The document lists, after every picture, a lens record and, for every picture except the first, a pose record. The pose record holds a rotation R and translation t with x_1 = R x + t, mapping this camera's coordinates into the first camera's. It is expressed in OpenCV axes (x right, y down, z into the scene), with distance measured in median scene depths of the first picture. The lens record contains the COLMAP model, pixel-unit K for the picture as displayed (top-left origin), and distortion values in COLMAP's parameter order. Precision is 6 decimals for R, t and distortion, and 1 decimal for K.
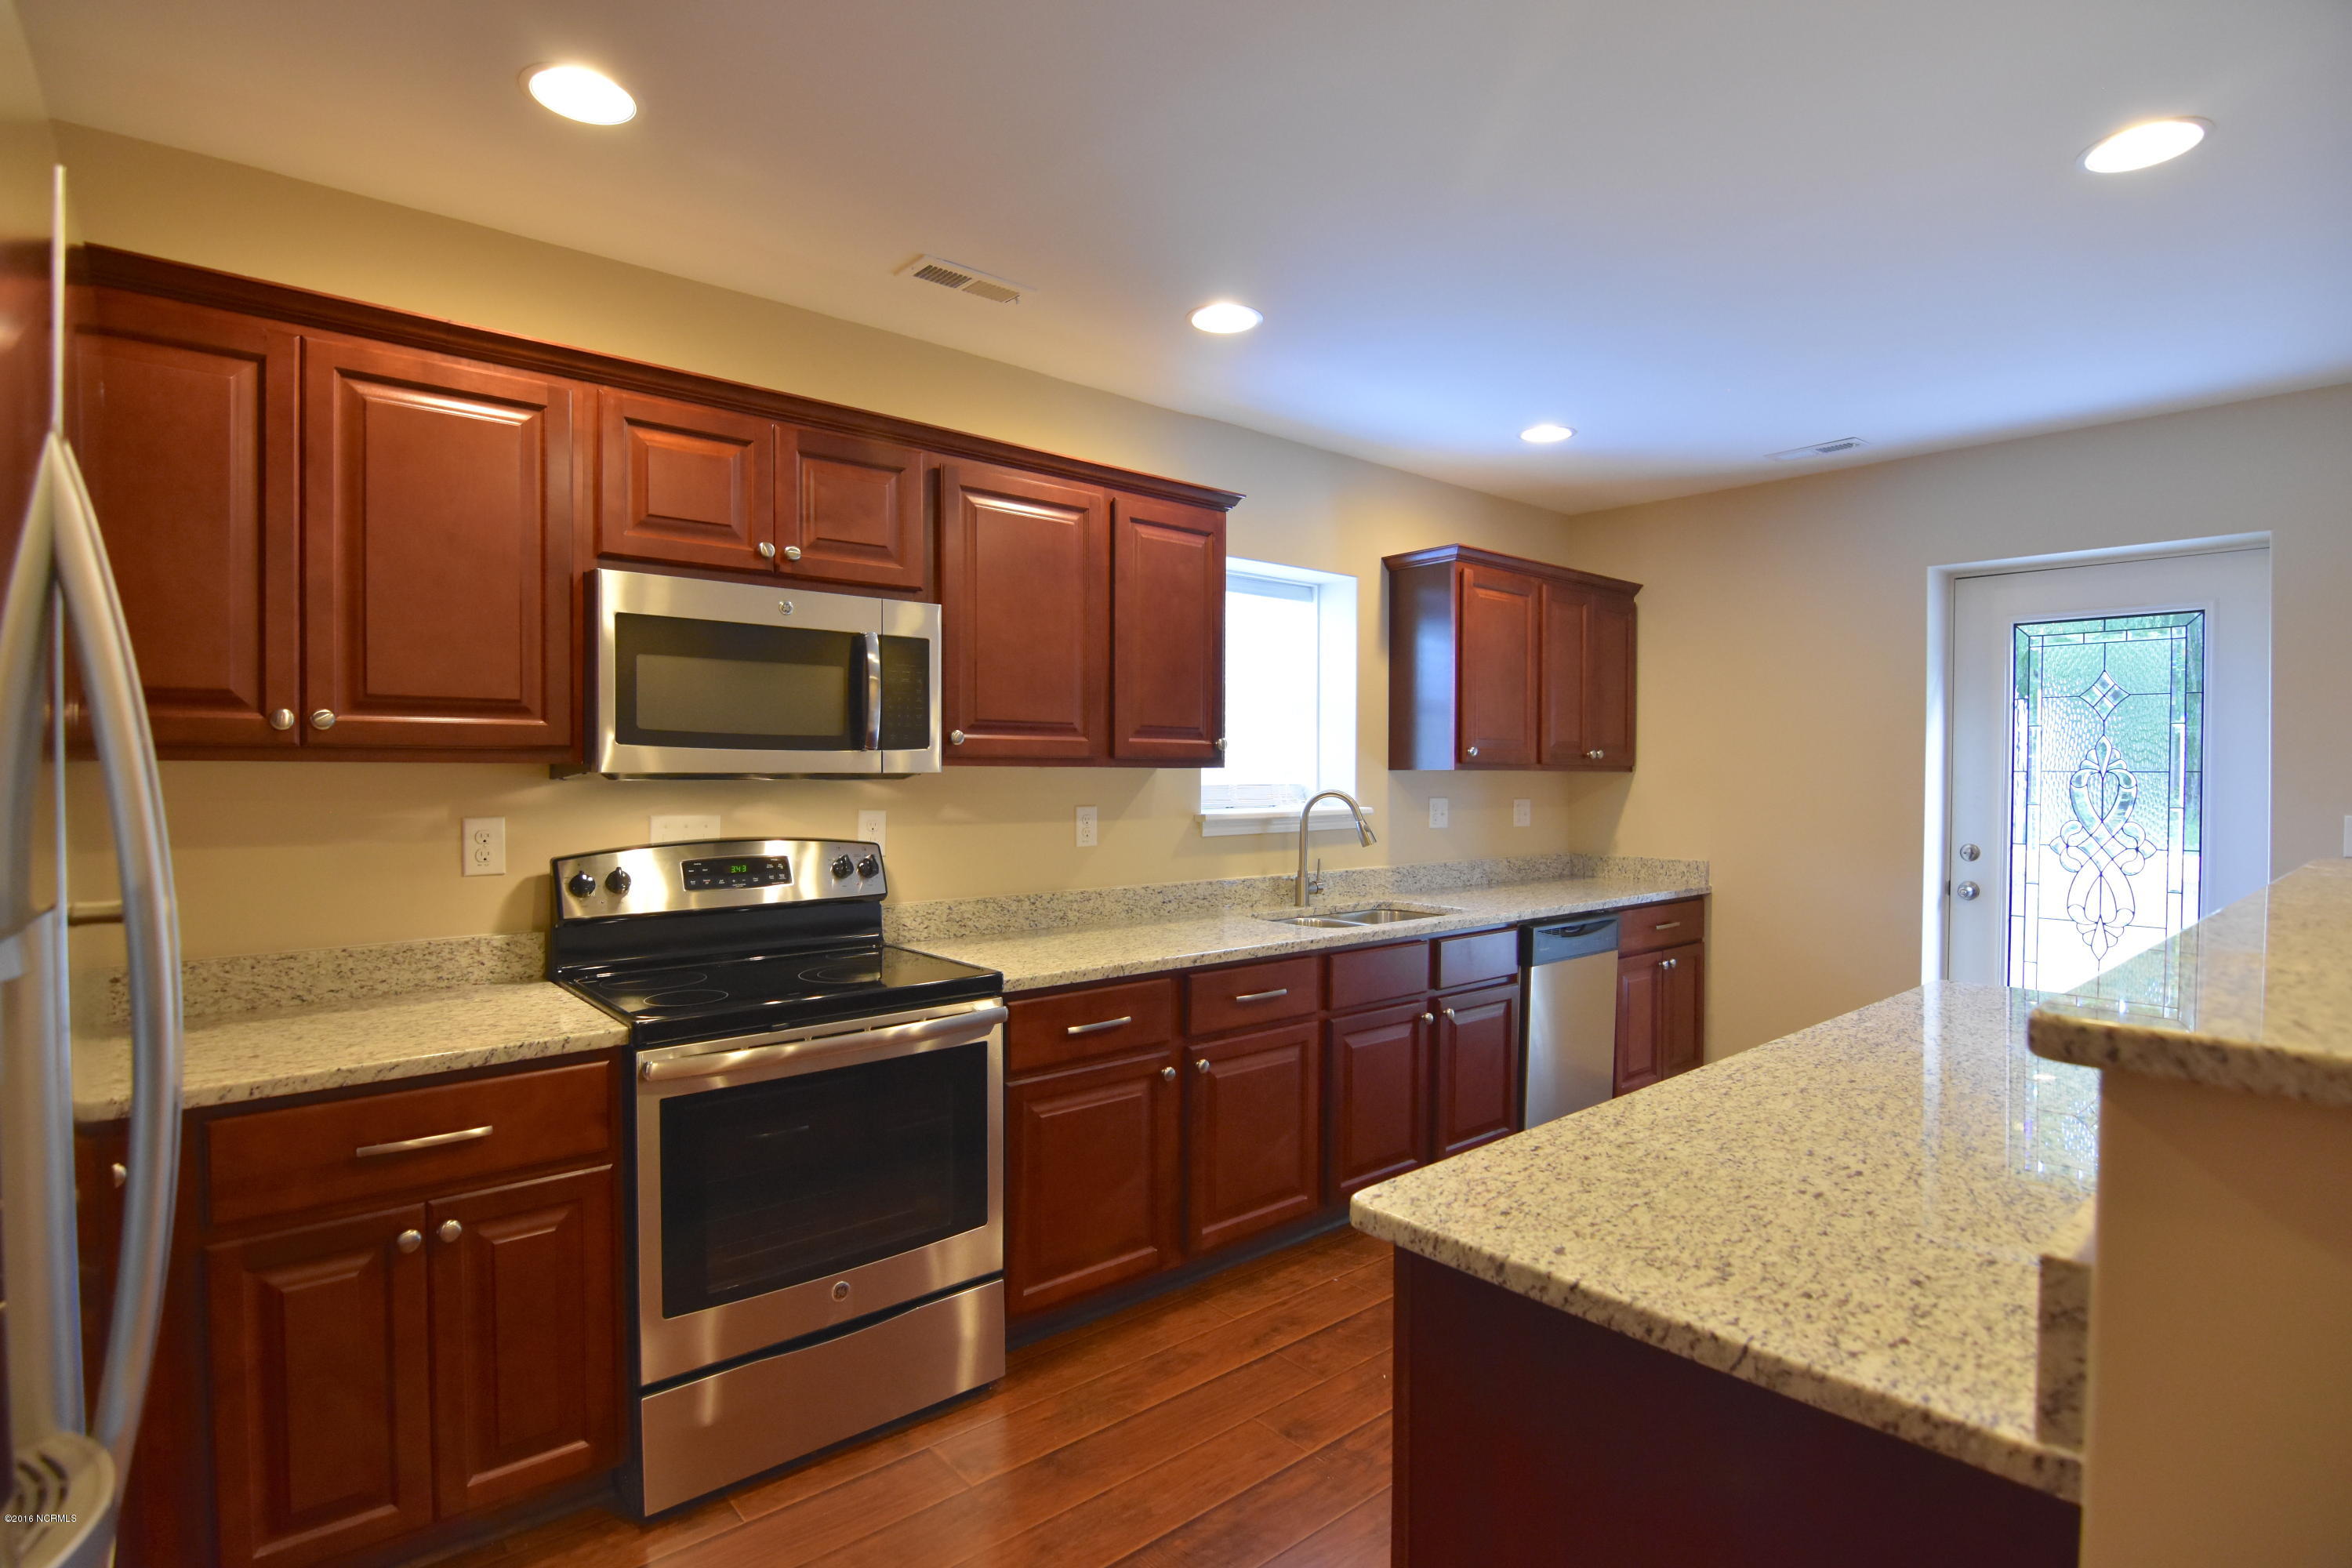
lens RADIAL K [[1140.2, 0, 1163.4], [0, 1140.2, 783.9], [0, 0, 1]] dist [-0.006154, -0.009939]
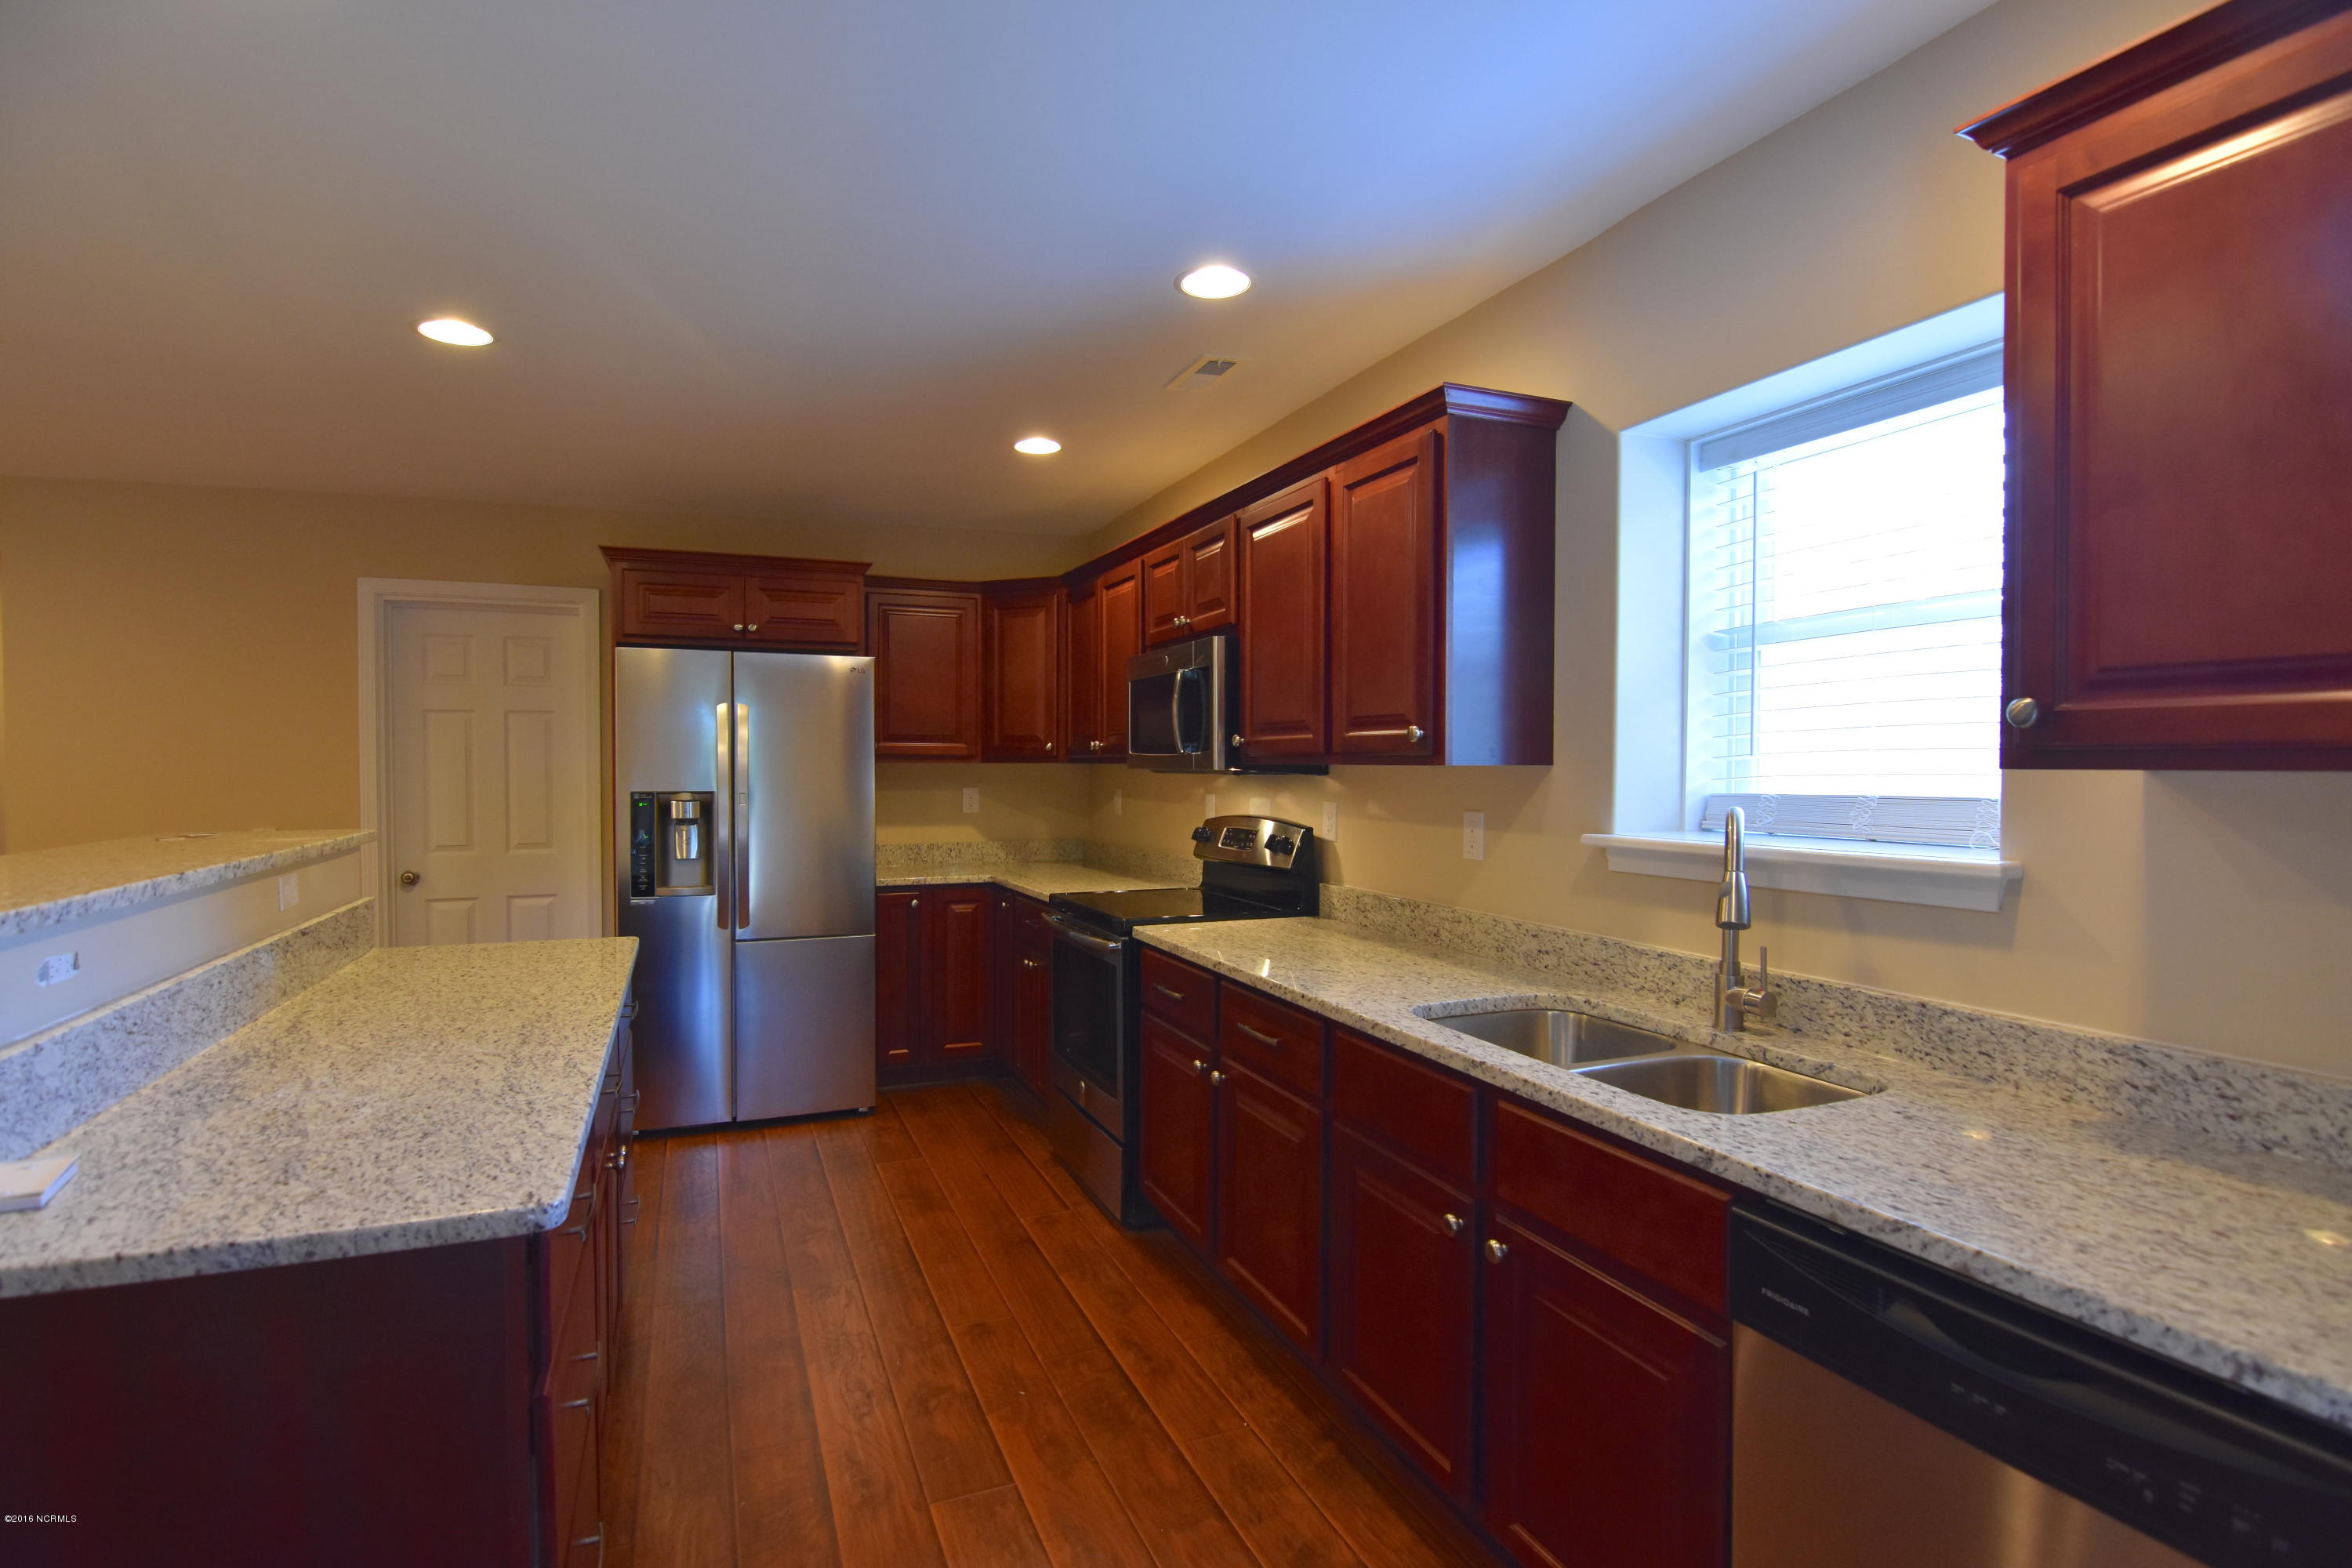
lens RADIAL K [[1140.2, 0, 1163.4], [0, 1140.2, 783.9], [0, 0, 1]] dist [-0.006154, -0.009939]
pose [[-0.312630, 0.008488, -0.949837, 0.829894], [-0.019038, 0.999703, 0.015200, -0.009133], [0.949684, 0.022834, -0.312375, 1.089274]]
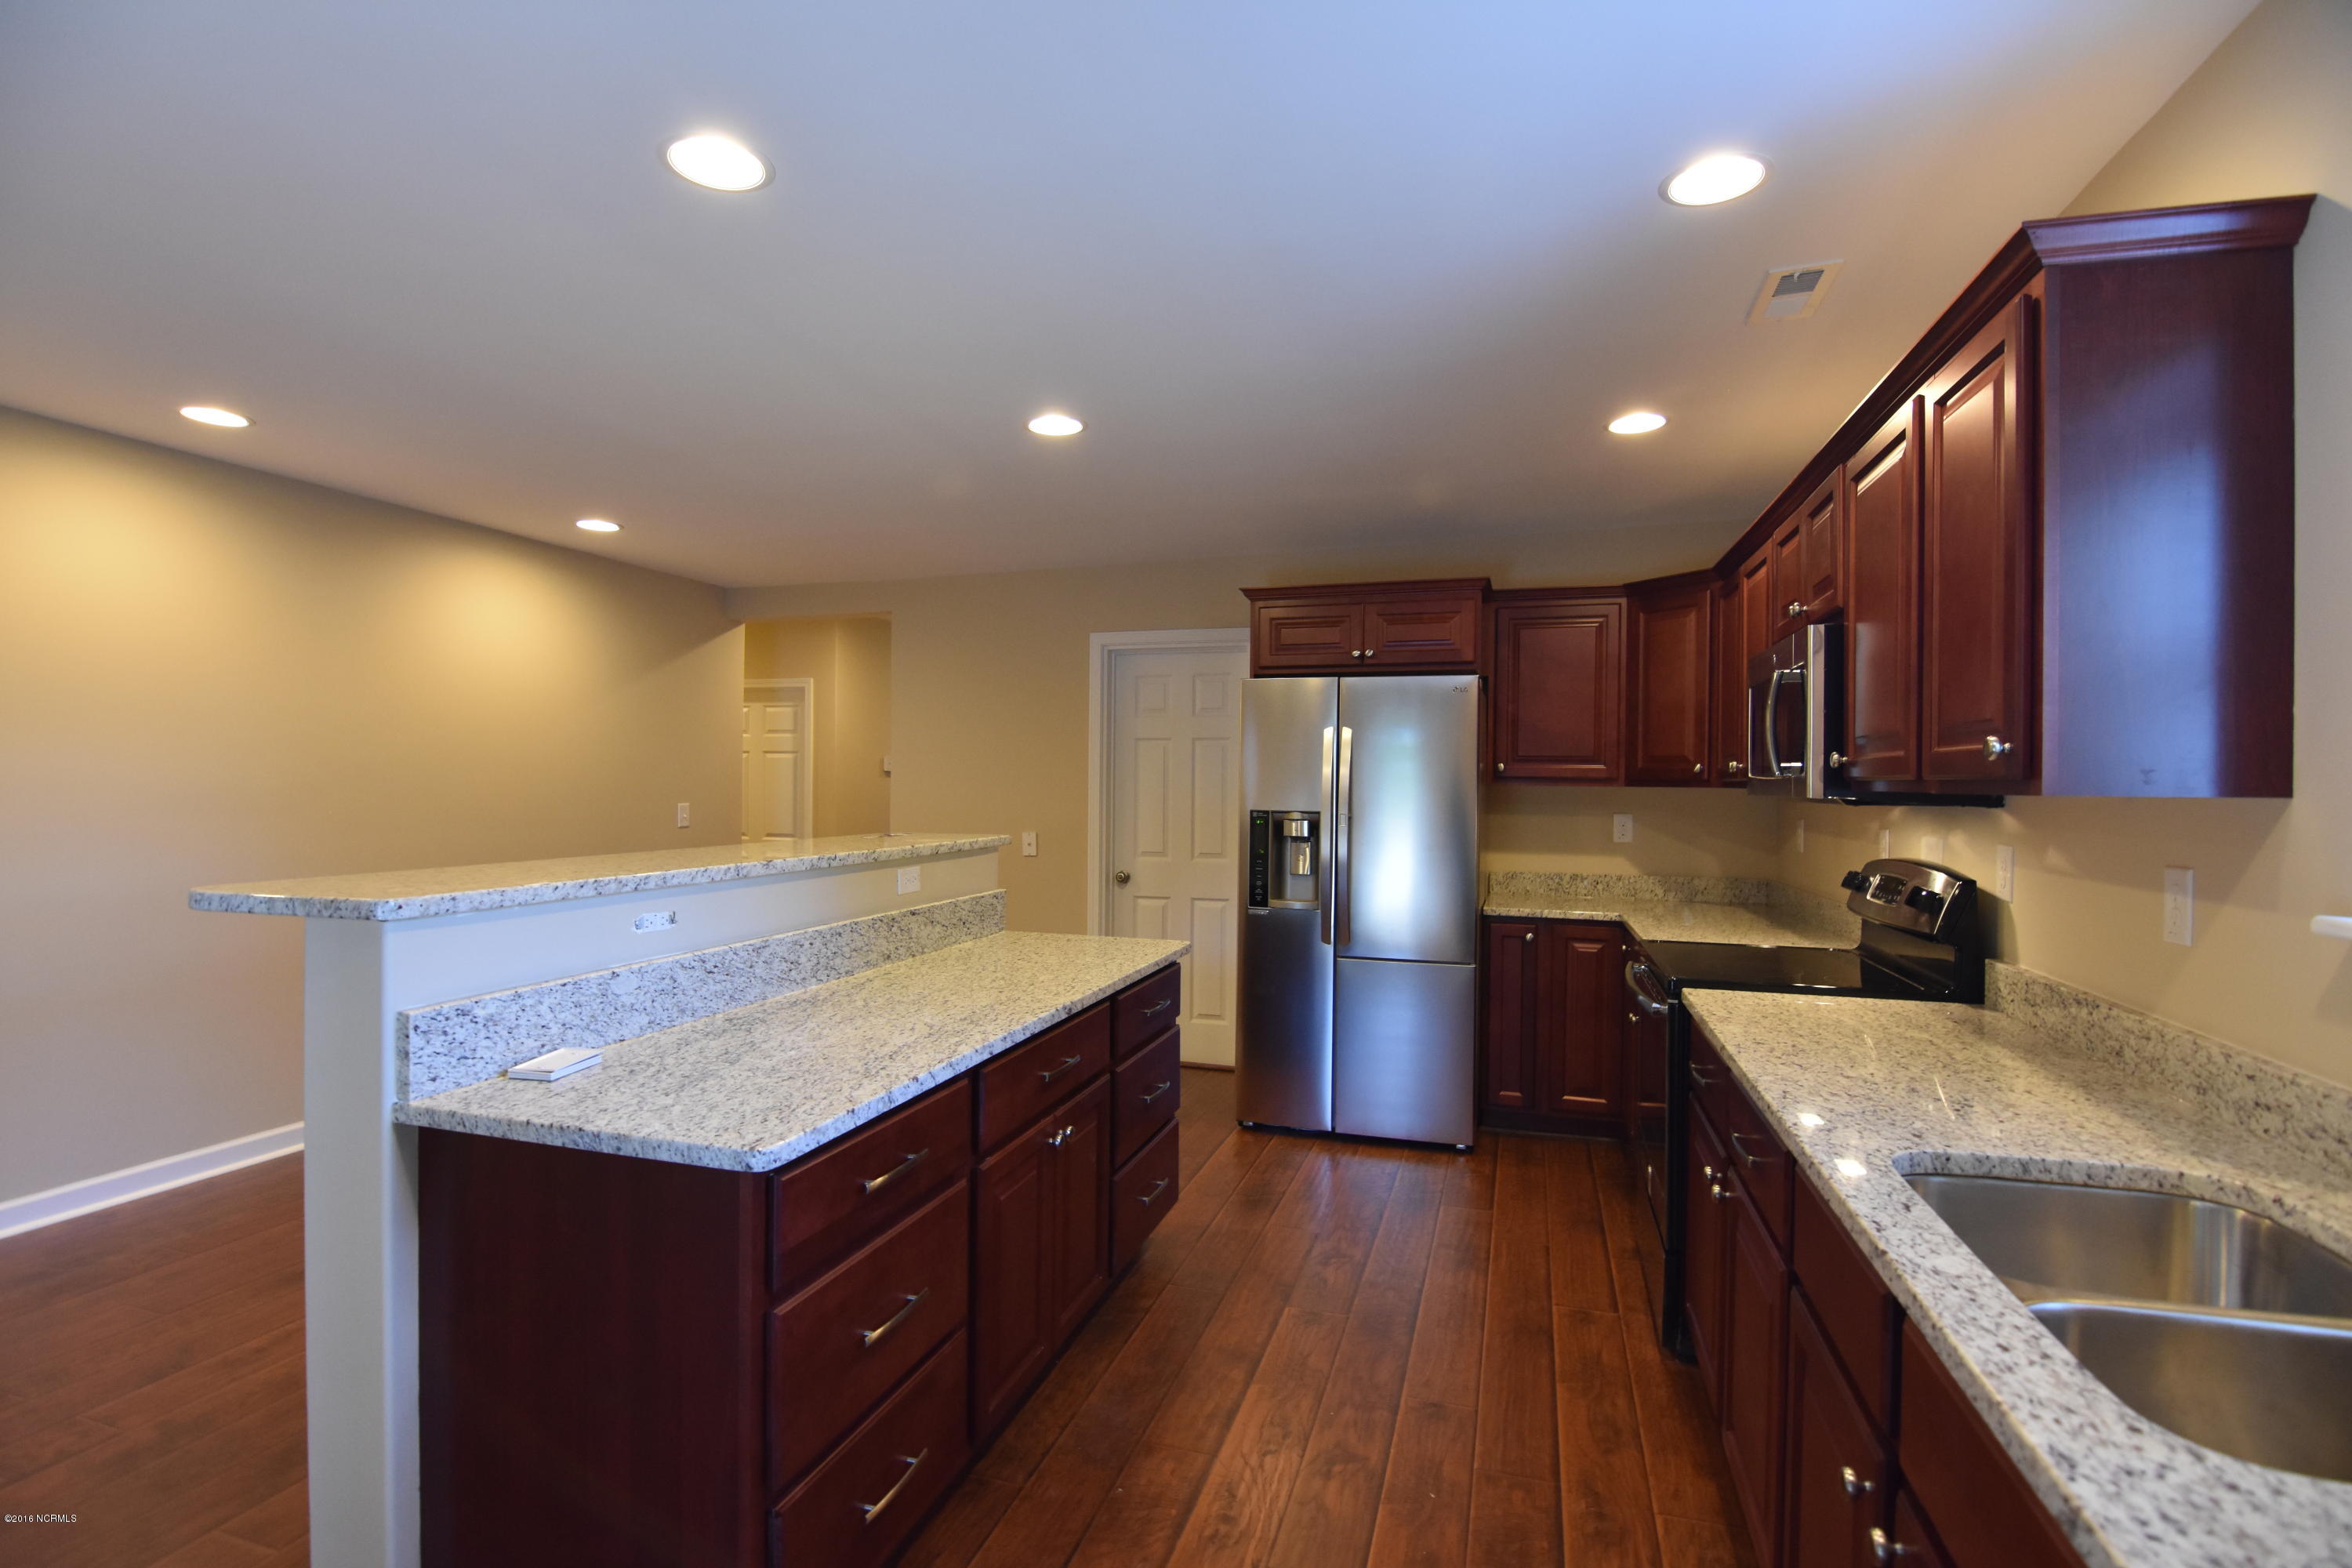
lens RADIAL K [[1140.2, 0, 1163.4], [0, 1140.2, 783.9], [0, 0, 1]] dist [-0.006154, -0.009939]
pose [[-0.848085, -0.014849, -0.529652, 0.642305], [-0.024601, 0.999633, 0.011366, -0.014782], [0.529289, 0.022669, -0.848139, 1.246223]]
